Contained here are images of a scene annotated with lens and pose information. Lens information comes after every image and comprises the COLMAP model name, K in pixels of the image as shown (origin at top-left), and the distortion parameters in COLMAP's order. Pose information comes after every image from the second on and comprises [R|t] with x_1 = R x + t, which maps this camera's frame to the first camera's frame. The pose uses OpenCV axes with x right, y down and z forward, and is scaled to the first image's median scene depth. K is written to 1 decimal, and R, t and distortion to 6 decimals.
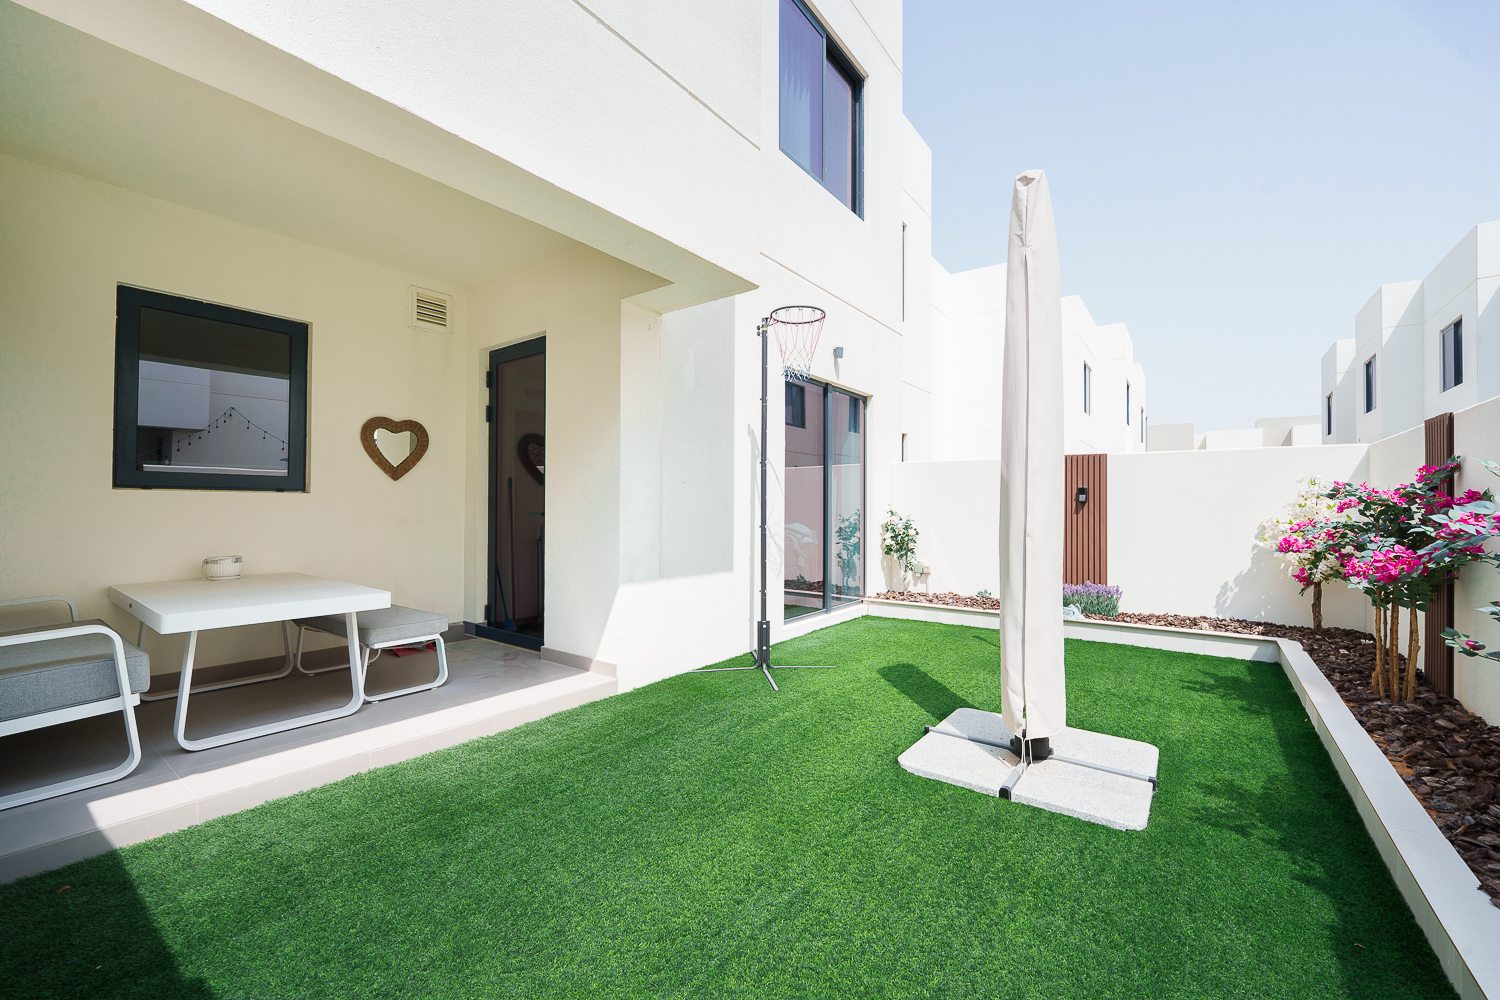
lens RADIAL K [[595.5, 0, 750.0], [0, 595.5, 500.0], [0, 0, 1]] dist [0.000717, -0.004934]
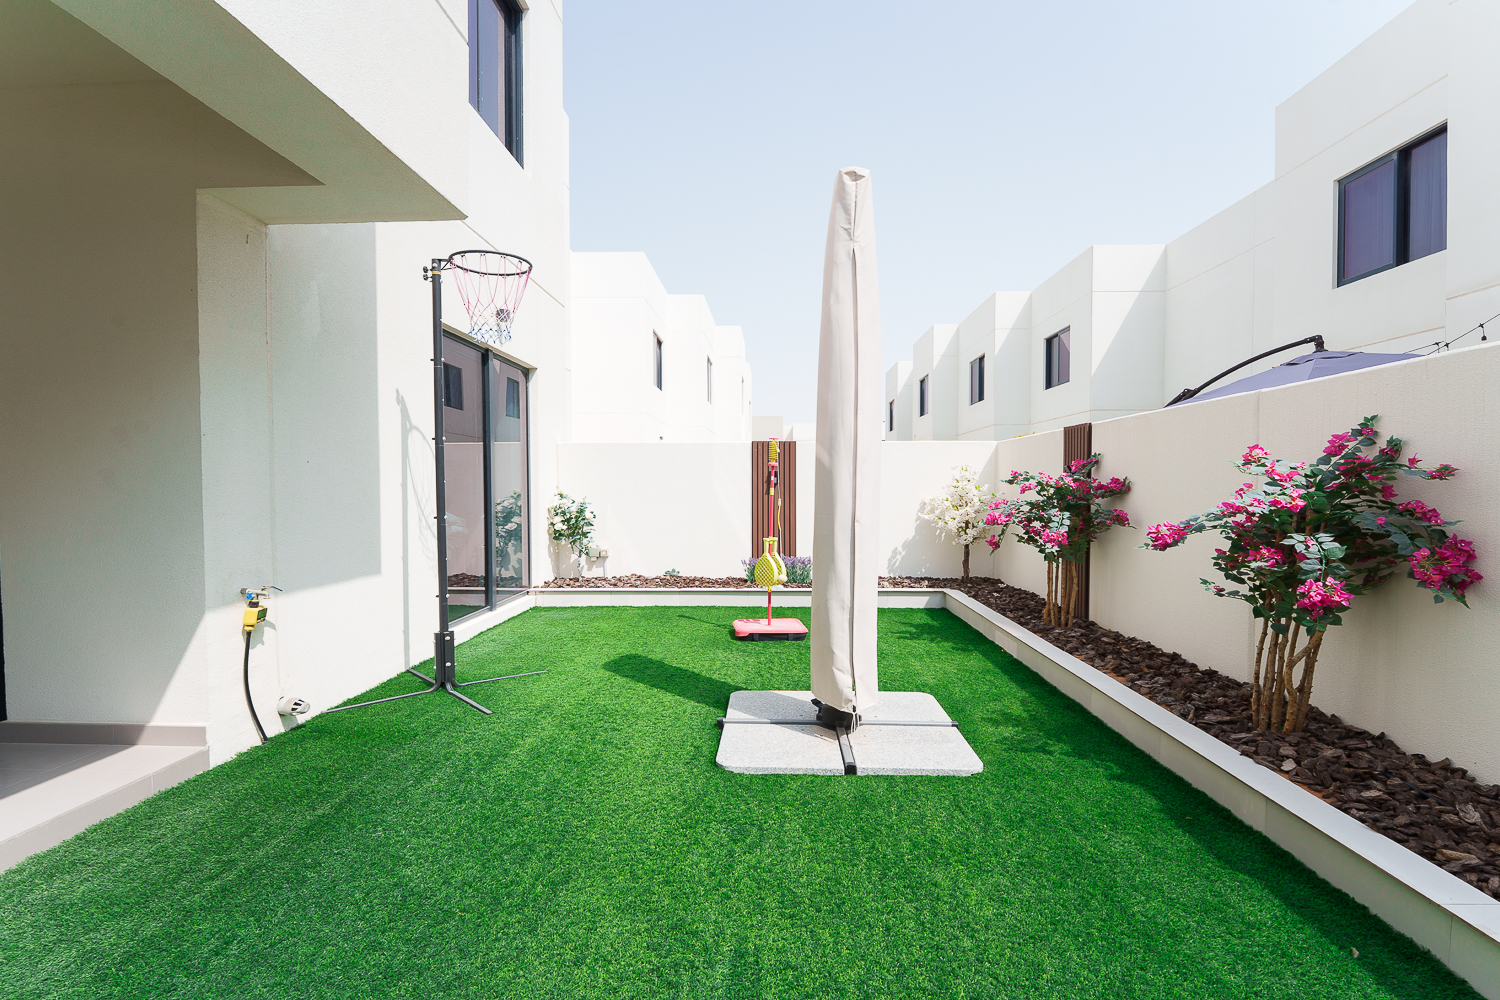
lens RADIAL K [[601.2, 0, 750.0], [0, 601.2, 500.0], [0, 0, 1]] dist [-0.001134, -0.002717]
pose [[0.820386, -0.026247, 0.571208, -0.112725], [0.006977, 0.999331, 0.035899, -0.006503], [-0.571768, -0.025465, 0.820020, 0.092655]]
